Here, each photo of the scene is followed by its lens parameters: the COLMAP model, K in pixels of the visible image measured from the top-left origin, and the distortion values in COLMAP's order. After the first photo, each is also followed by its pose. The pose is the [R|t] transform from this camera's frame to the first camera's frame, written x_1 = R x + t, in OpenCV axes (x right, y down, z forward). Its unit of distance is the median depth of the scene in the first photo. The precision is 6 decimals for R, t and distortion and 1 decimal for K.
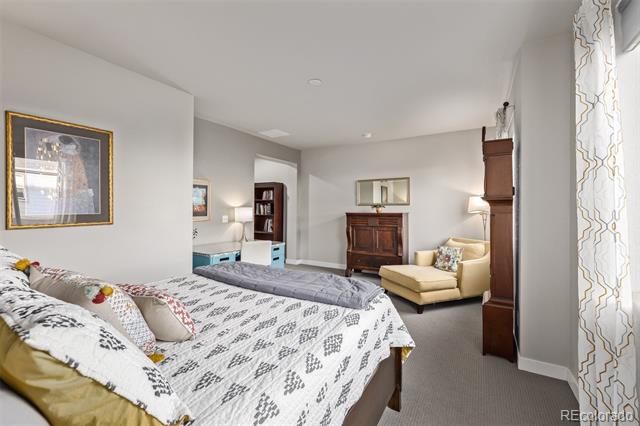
lens RADIAL K [[280.0, 0, 320.0], [0, 280.0, 213.0], [0, 0, 1]] dist [-0.000507, -0.000046]
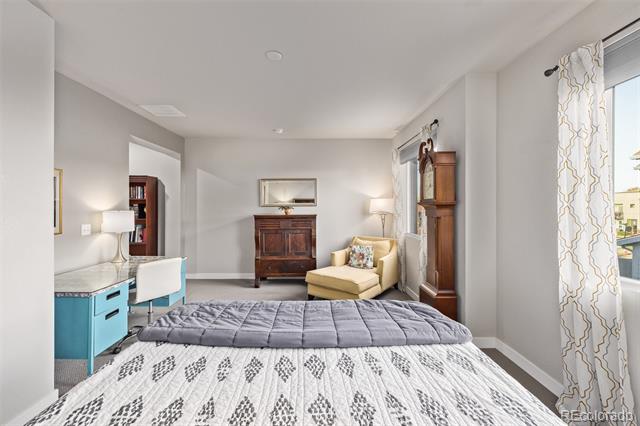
lens RADIAL K [[273.8, 0, 316.9], [0, 273.8, 207.3], [0, 0, 1]] dist [0.002713, 0.000164]
pose [[0.846967, -0.006858, 0.531601, -0.209335], [0.012656, 0.999894, -0.007266, -0.017451], [-0.531494, 0.012882, 0.846964, 0.171334]]
